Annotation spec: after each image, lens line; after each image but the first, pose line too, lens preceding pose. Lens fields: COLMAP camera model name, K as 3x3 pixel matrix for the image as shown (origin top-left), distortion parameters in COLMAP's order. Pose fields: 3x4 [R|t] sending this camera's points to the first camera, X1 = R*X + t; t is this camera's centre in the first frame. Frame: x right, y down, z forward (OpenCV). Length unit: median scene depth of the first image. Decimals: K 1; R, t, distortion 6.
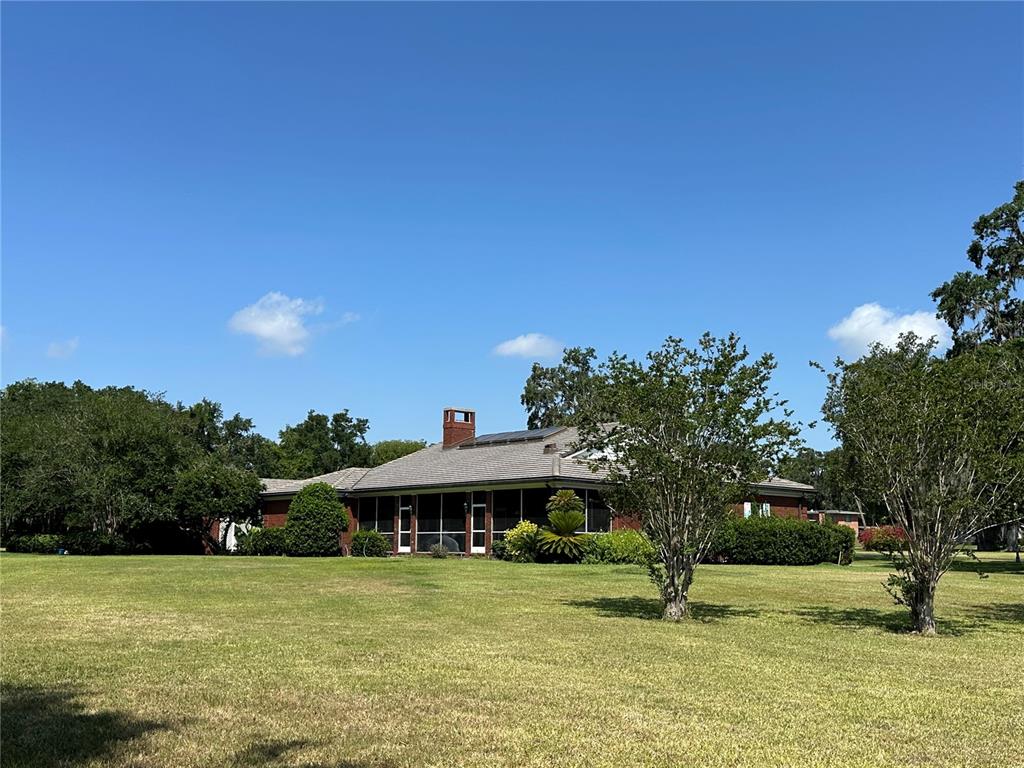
lens RADIAL K [[1032.8, 0, 512.0], [0, 1032.8, 384.0], [0, 0, 1]] dist [0.009100, 0.000078]
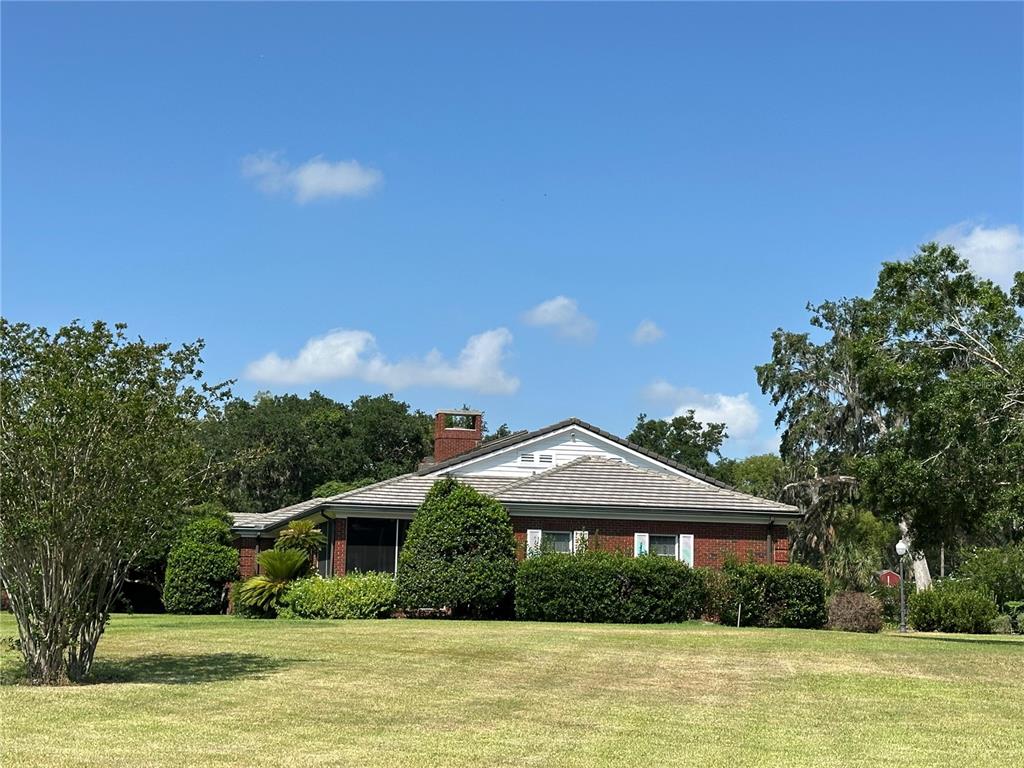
lens RADIAL K [[1628.4, 0, 512.0], [0, 1628.4, 384.0], [0, 0, 1]] dist [-0.021702, -0.007029]
pose [[0.910474, -0.056951, -0.409627, 0.511583], [0.060784, 0.998144, -0.003668, 0.013720], [0.409076, -0.021559, 0.912246, -0.003794]]
